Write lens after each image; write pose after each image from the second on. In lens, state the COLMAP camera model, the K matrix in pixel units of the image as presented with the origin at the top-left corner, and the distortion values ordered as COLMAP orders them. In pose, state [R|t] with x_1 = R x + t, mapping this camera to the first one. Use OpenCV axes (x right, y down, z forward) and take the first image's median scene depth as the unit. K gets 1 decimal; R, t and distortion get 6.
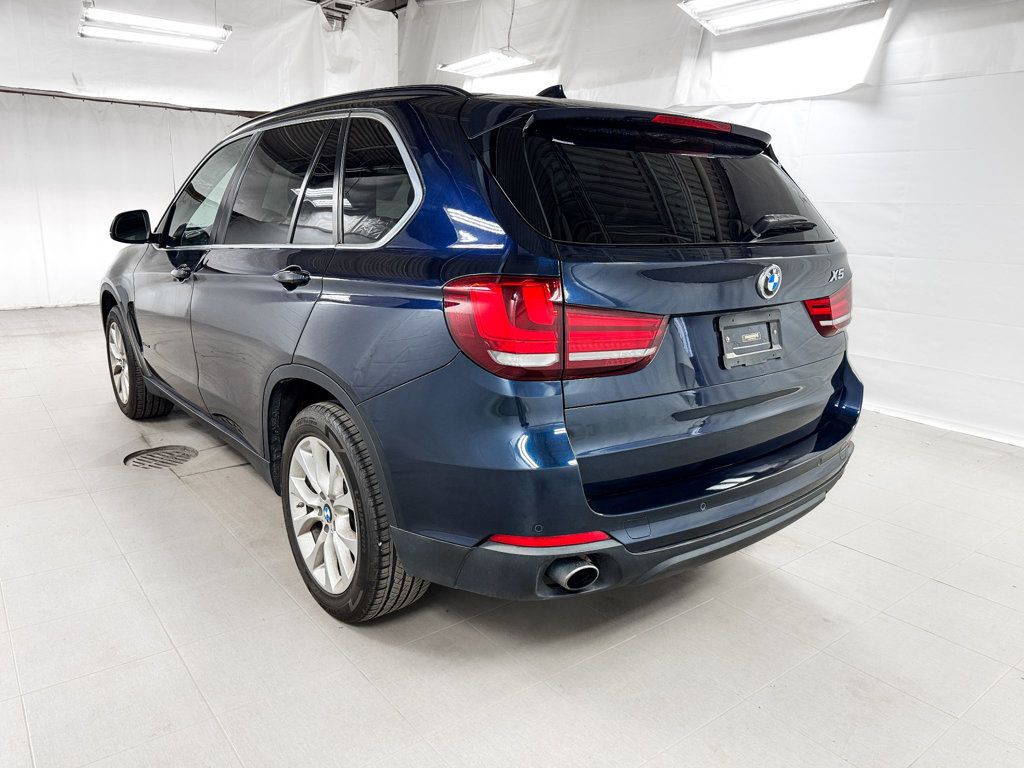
lens RADIAL K [[745.0, 0, 509.3], [0, 745.0, 385.1], [0, 0, 1]] dist [0.029940, -0.014278]
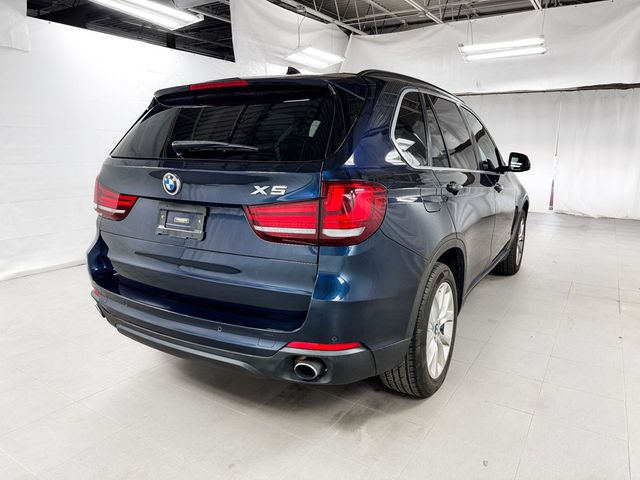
lens RADIAL K [[465.6, 0, 319.4], [0, 465.6, 240.8], [0, 0, 1]] dist [0.029940, -0.014278]
pose [[0.331711, 0.171449, -0.927671, 0.656050], [-0.226272, 0.969102, 0.098197, -0.090545], [0.915843, 0.177333, 0.360255, 0.458790]]
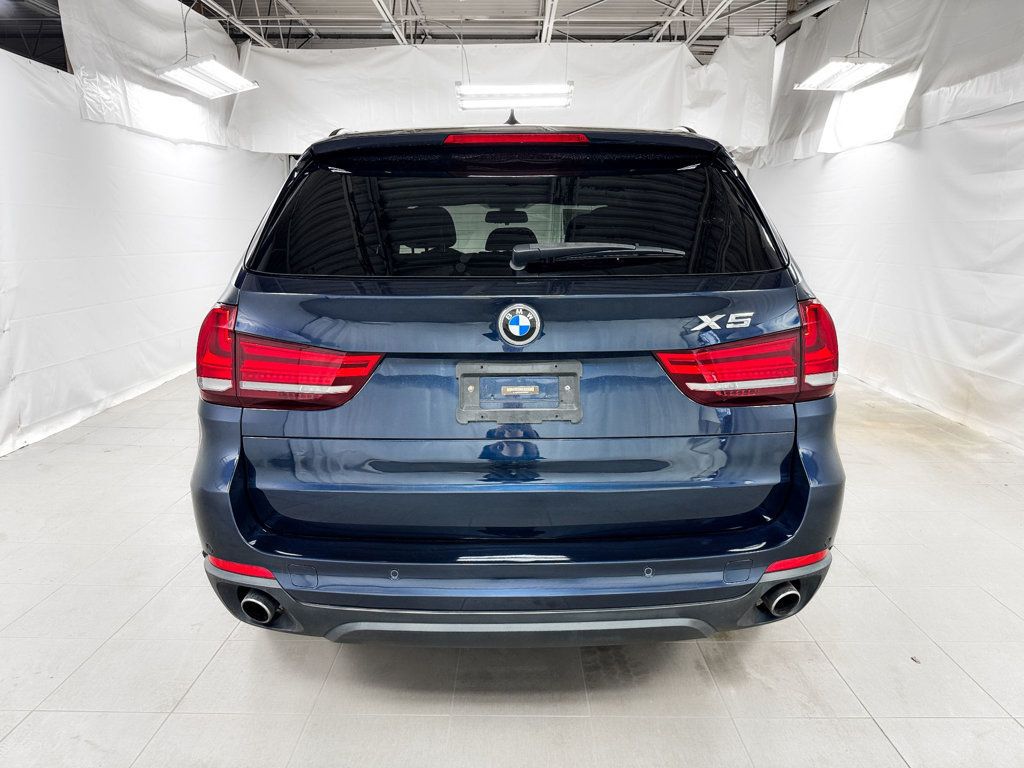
lens RADIAL K [[745.0, 0, 510.5], [0, 745.0, 381.8], [0, 0, 1]] dist [0.029940, -0.014278]
pose [[0.782664, 0.096382, -0.614937, 0.407099], [-0.127014, 0.991882, -0.006195, -0.033711], [0.609348, 0.082954, 0.788552, 0.173350]]
